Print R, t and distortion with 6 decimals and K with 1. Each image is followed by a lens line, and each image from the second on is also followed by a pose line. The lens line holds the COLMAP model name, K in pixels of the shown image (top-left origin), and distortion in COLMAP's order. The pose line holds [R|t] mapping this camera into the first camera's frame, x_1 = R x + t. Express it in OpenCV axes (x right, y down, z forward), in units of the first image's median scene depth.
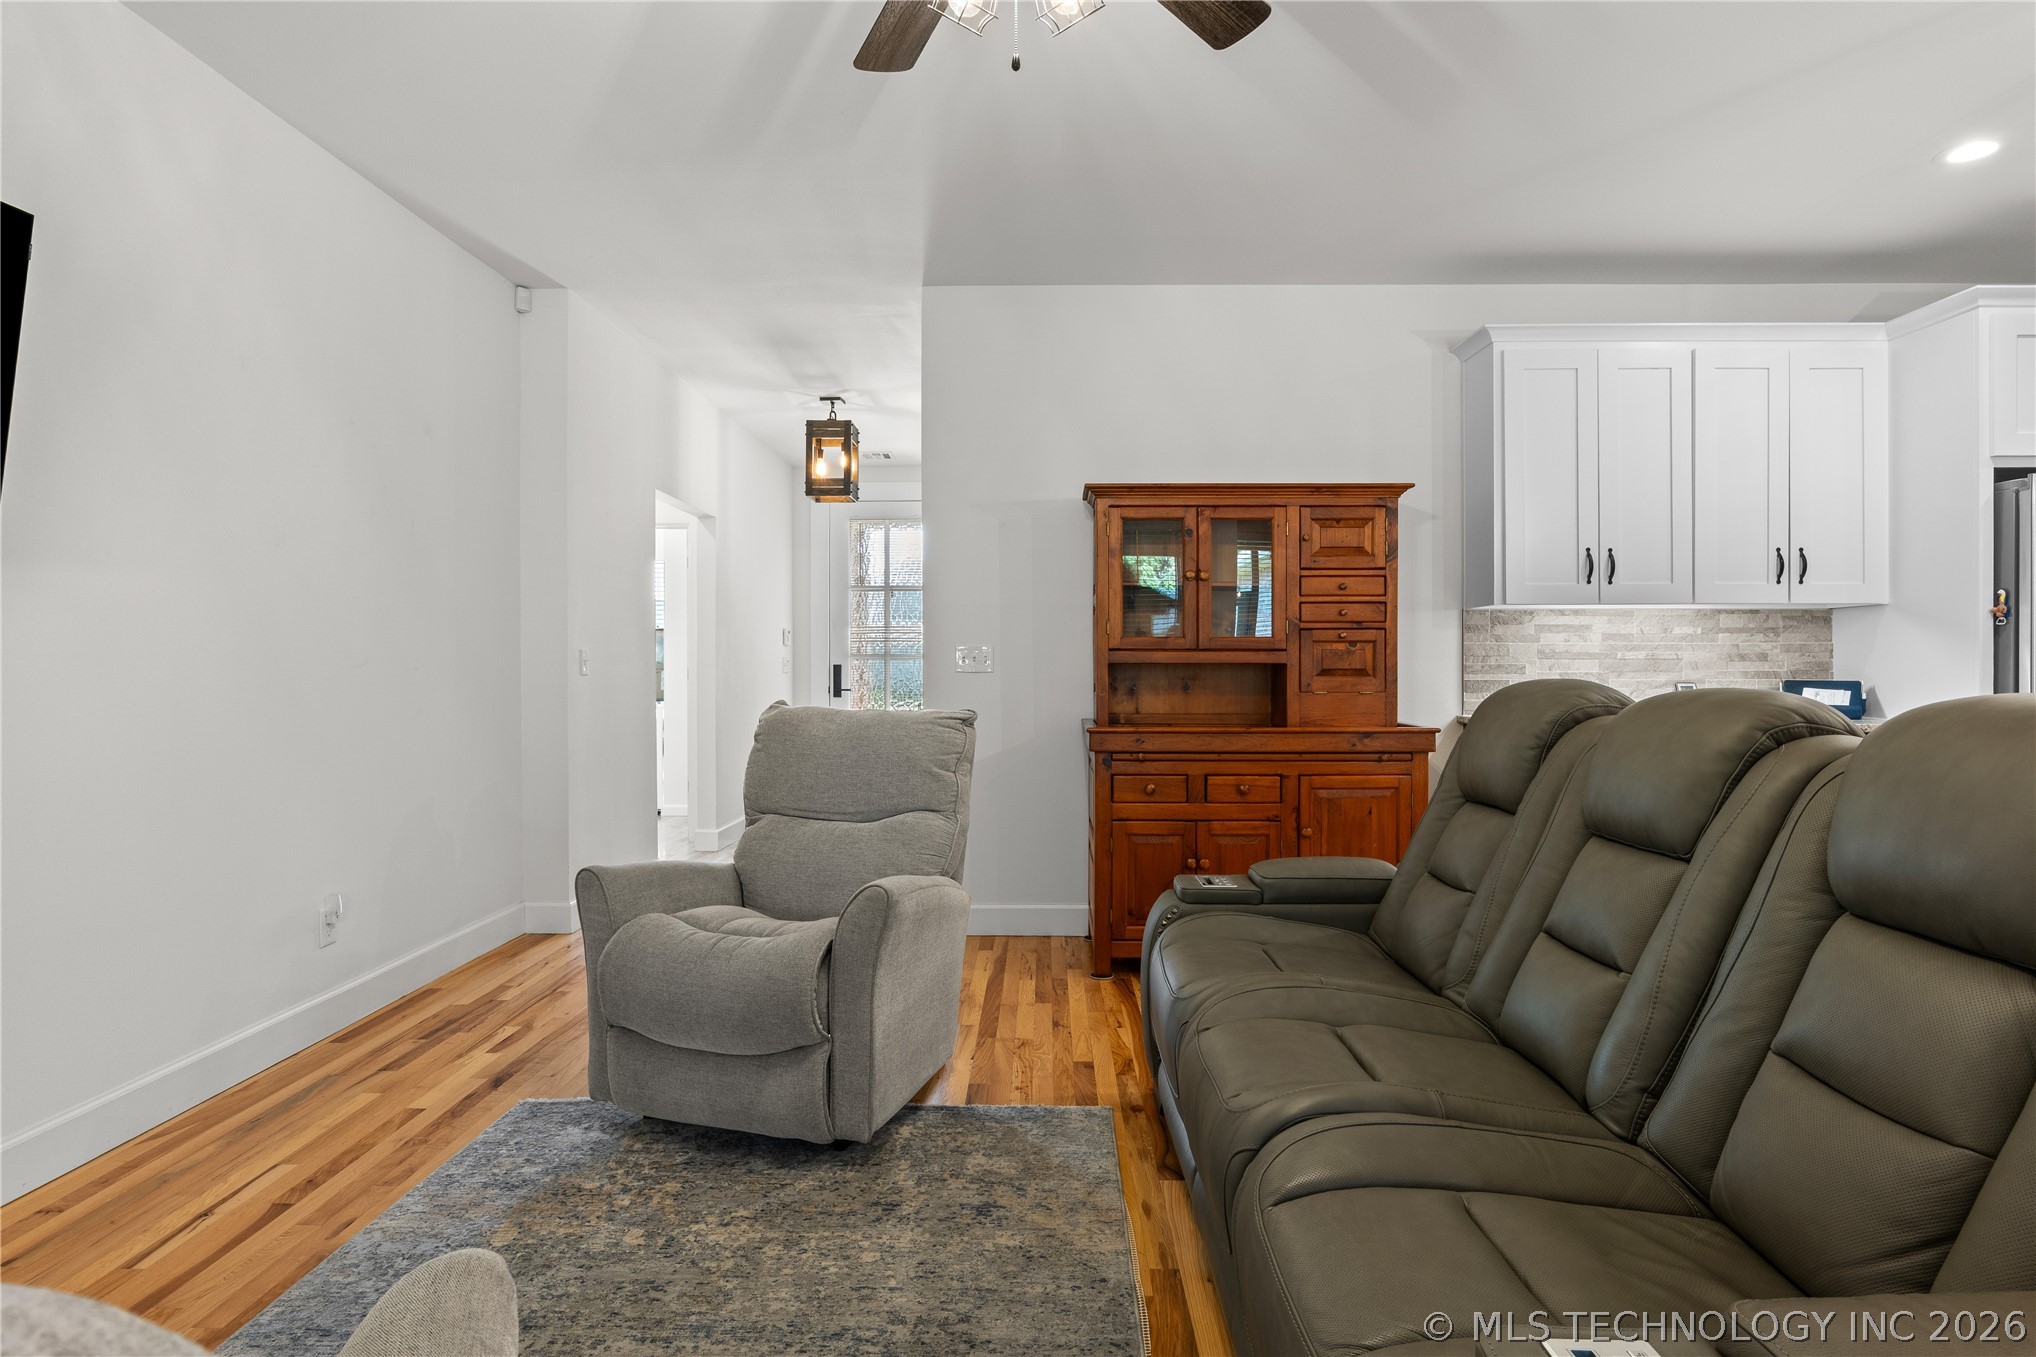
lens RADIAL K [[1090.3, 0, 1018.0], [0, 1090.3, 678.5], [0, 0, 1]] dist [-0.021631, 0.001366]
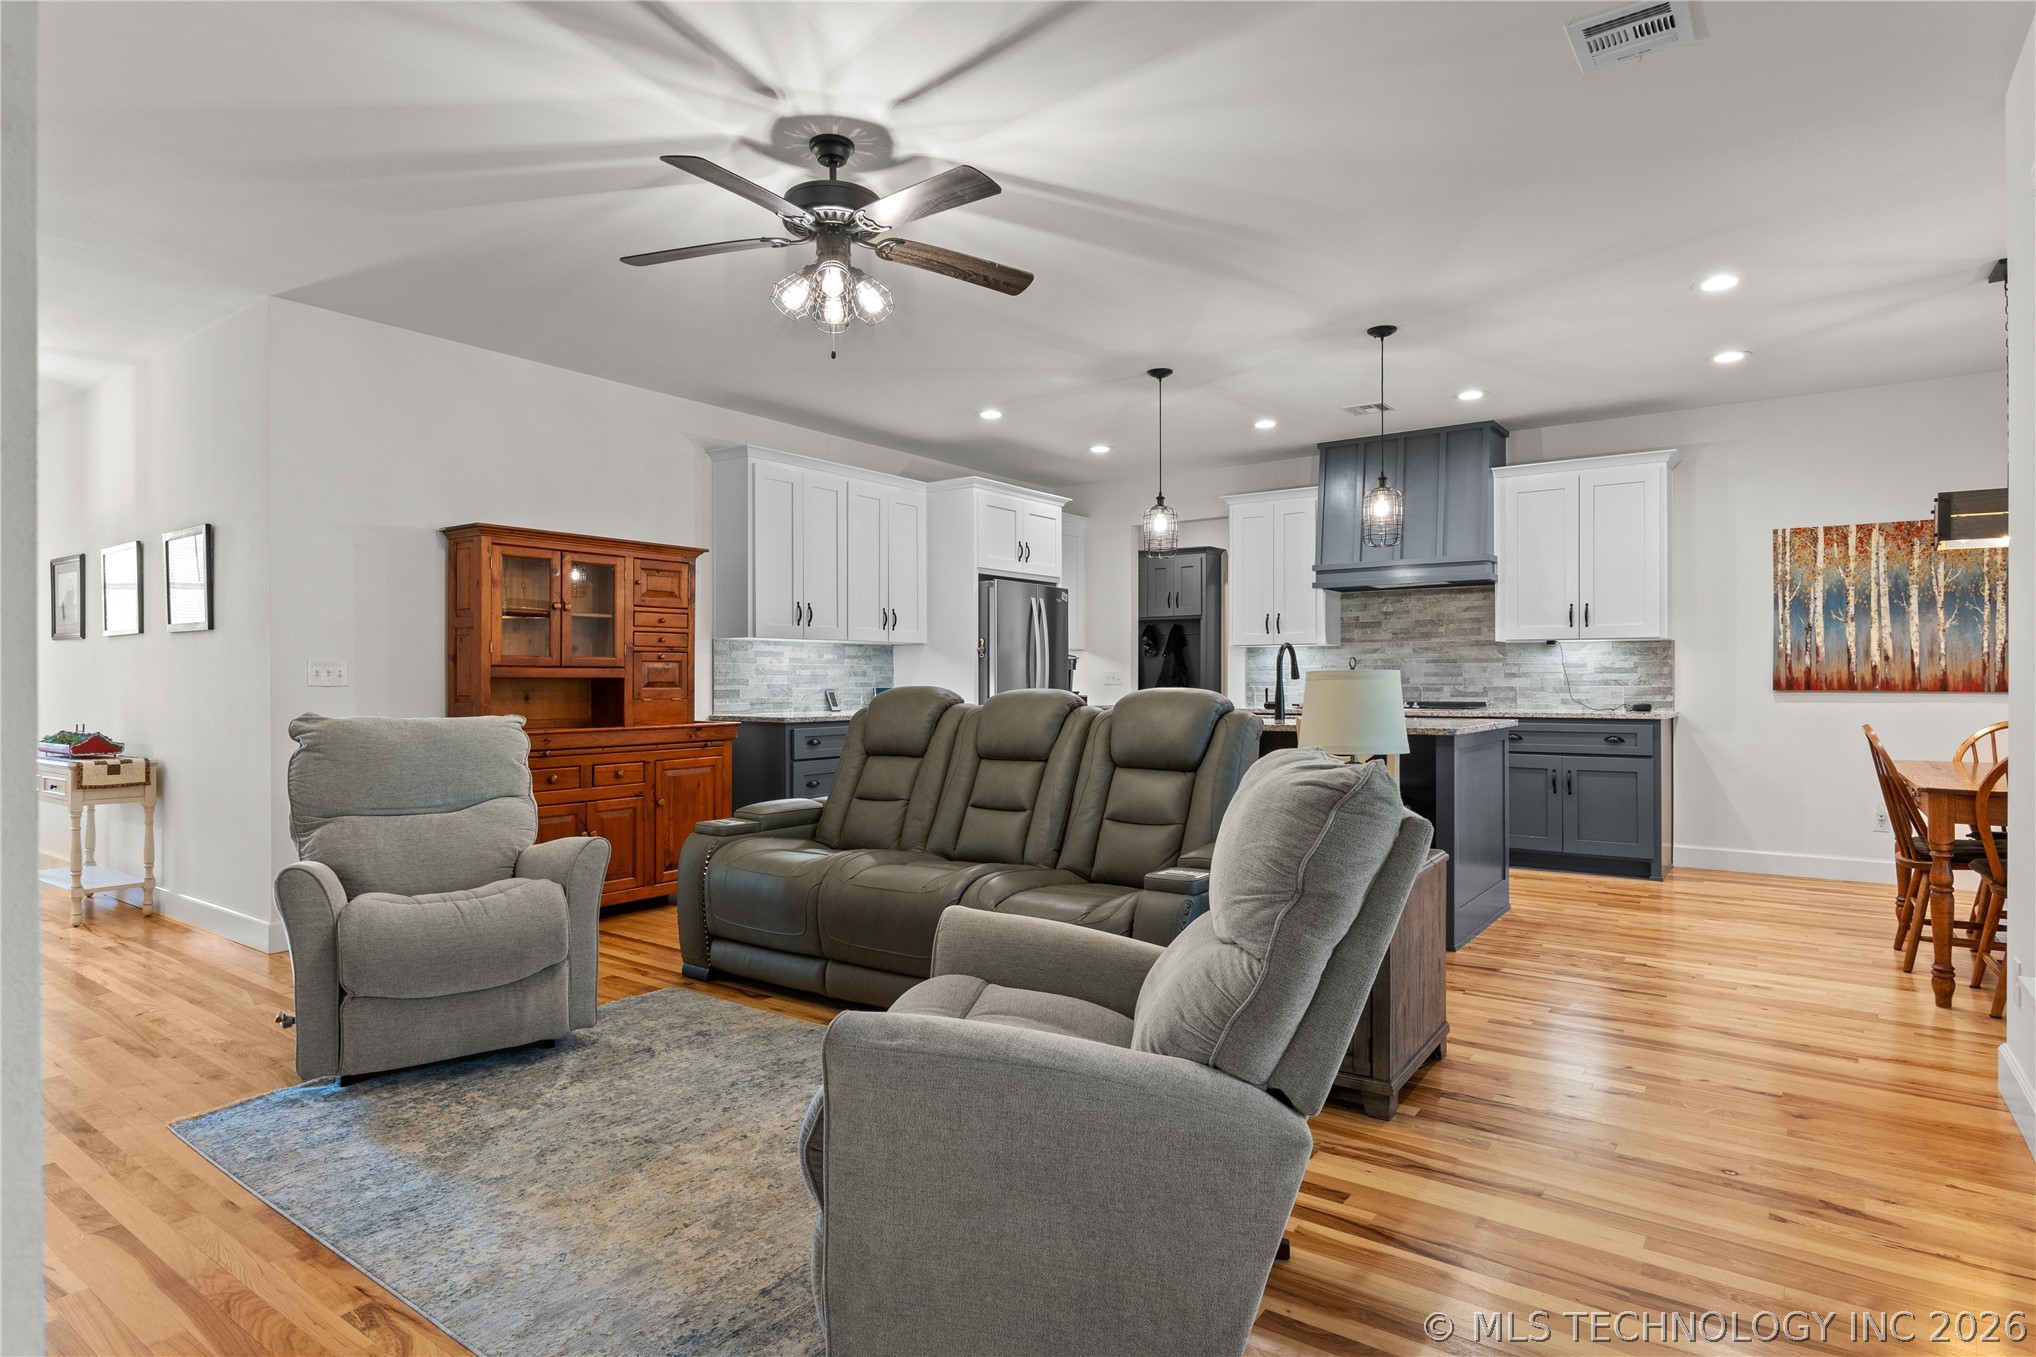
lens RADIAL K [[1095.3, 0, 1033.3], [0, 1095.3, 684.4], [0, 0, 1]] dist [-0.001192, -0.000179]
pose [[0.565727, -0.004069, 0.824582, -0.557570], [0.009960, 0.999949, -0.001898, 0.001553], [-0.824532, 0.009286, 0.565739, -0.143164]]
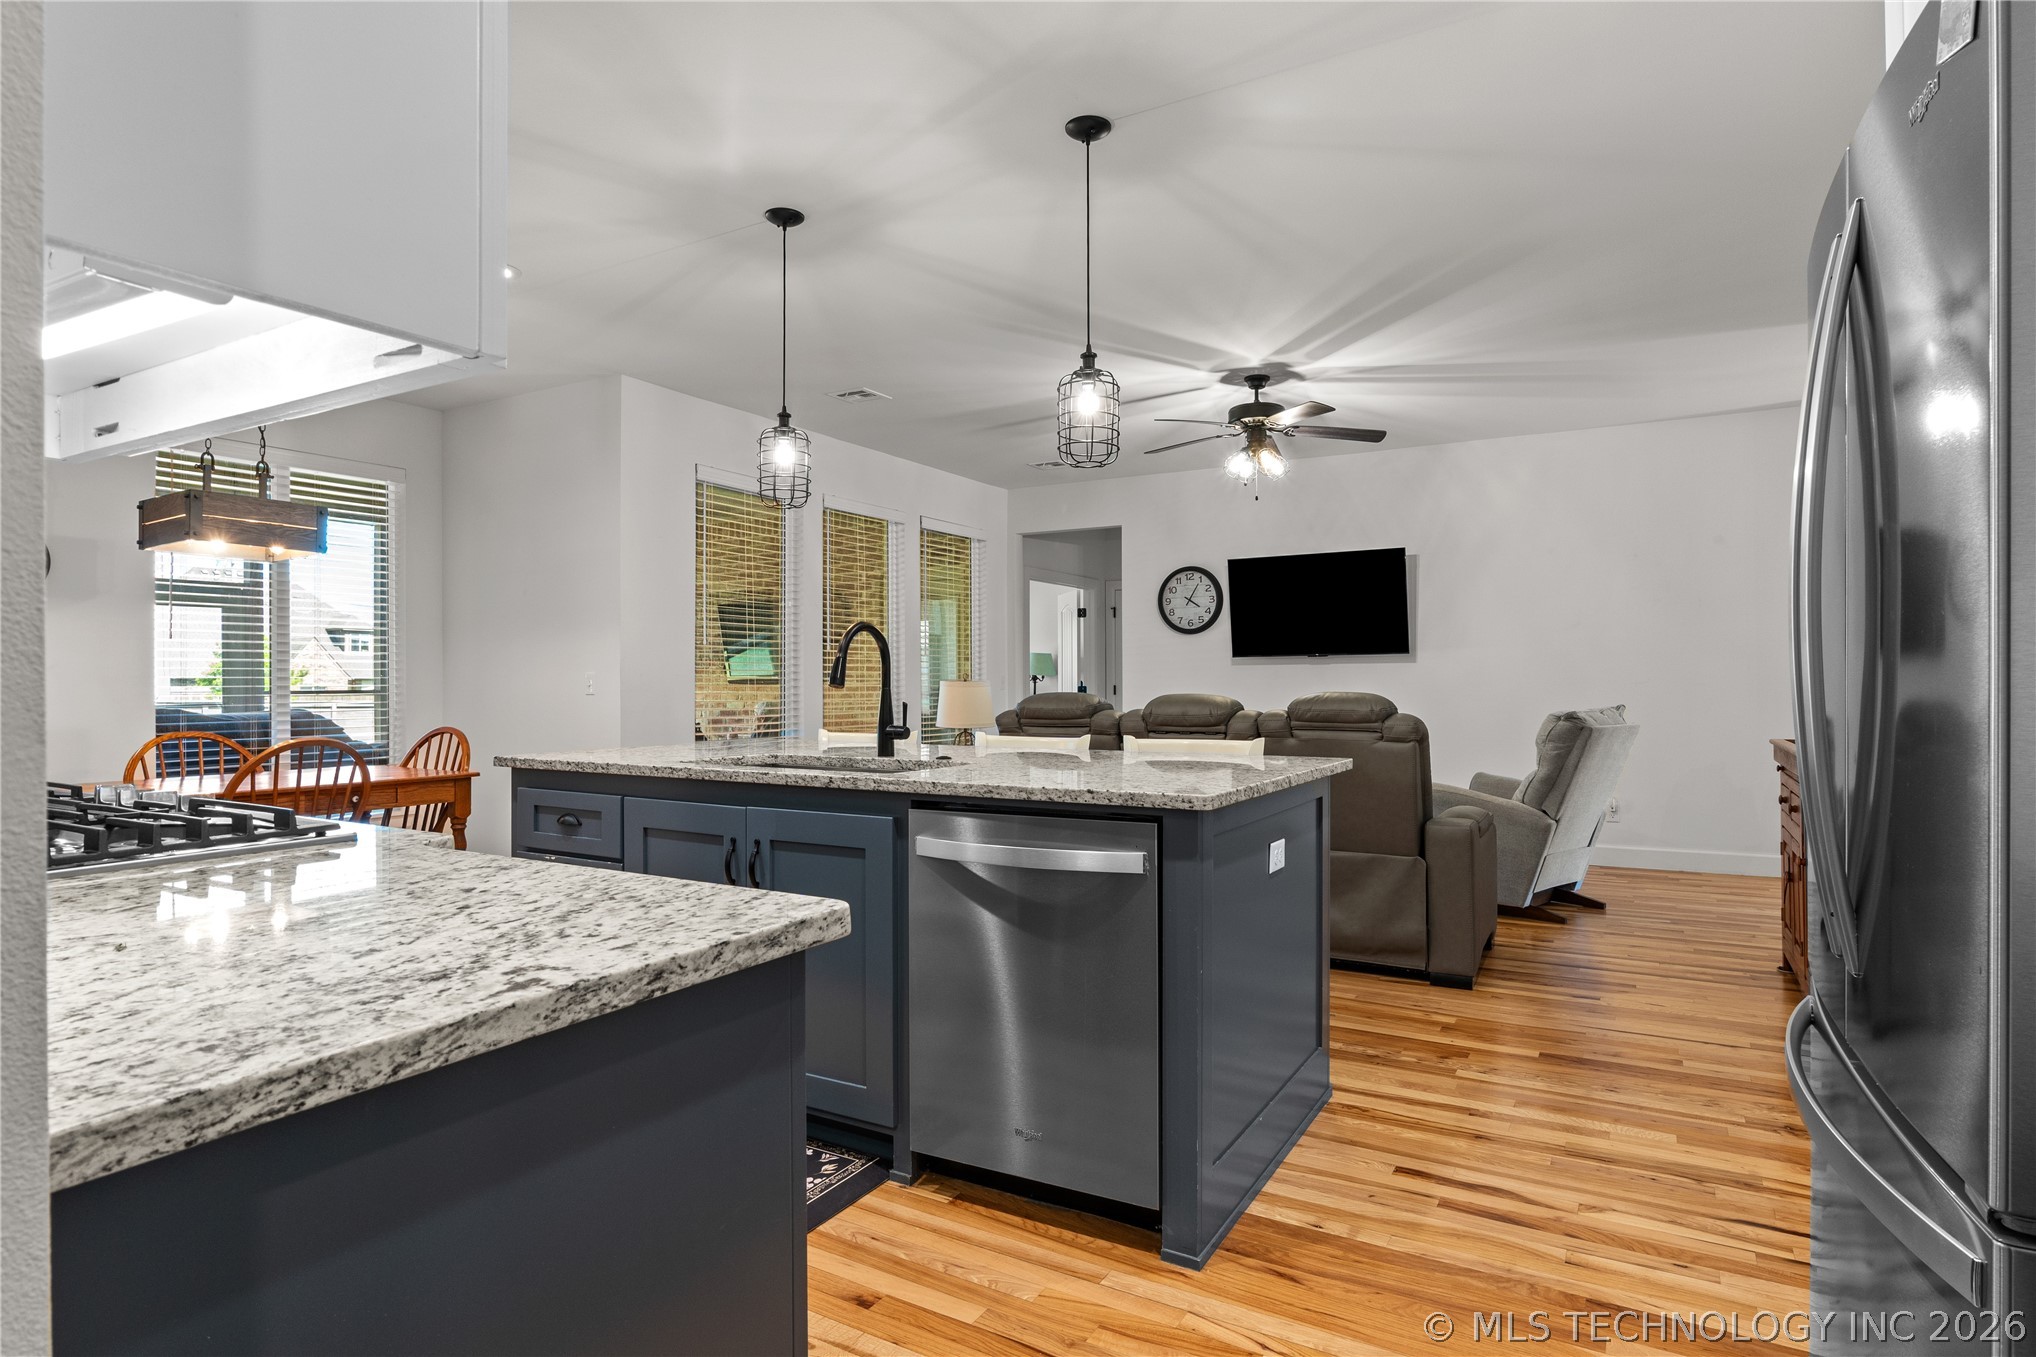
lens RADIAL K [[1090.3, 0, 1018.0], [0, 1090.3, 678.5], [0, 0, 1]] dist [-0.021631, 0.001366]
pose [[-0.491809, -0.001187, -0.870702, 1.316393], [-0.006787, 0.999974, 0.002471, -0.012450], [0.870677, 0.007125, -0.491804, 0.814109]]
